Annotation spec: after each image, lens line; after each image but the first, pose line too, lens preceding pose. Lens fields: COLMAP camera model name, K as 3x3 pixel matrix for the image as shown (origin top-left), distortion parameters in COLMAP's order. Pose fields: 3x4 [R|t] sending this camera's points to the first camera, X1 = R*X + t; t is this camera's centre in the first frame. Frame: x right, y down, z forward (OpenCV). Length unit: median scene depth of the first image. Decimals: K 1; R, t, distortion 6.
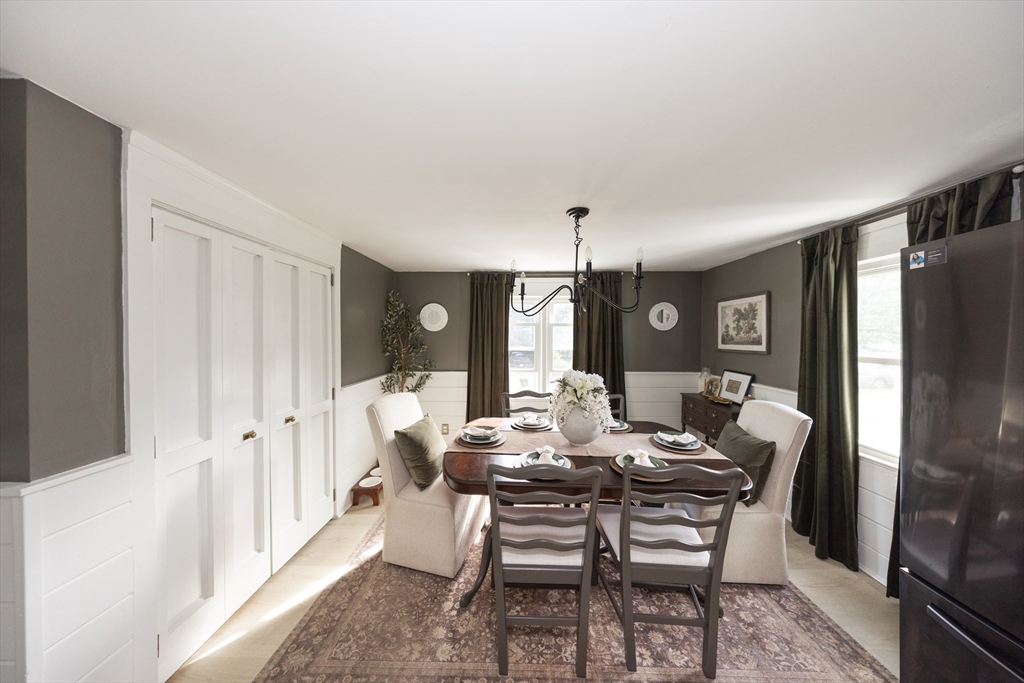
lens RADIAL K [[300.1, 0, 507.8], [0, 300.1, 336.4], [0, 0, 1]] dist [-0.006069, -0.000226]
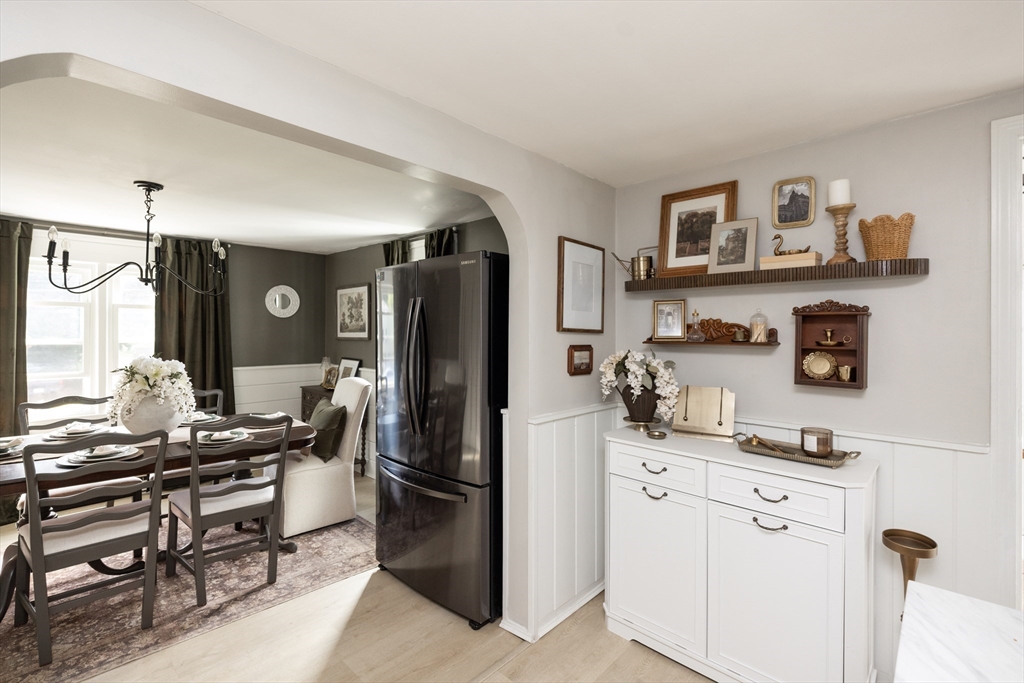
lens RADIAL K [[467.2, 0, 511.1], [0, 467.2, 332.1], [0, 0, 1]] dist [0.004773, -0.000628]
pose [[0.669602, -0.001819, 0.742718, -0.065553], [-0.000099, 0.999997, 0.002538, 0.025658], [-0.742720, -0.001773, 0.669600, -0.557814]]
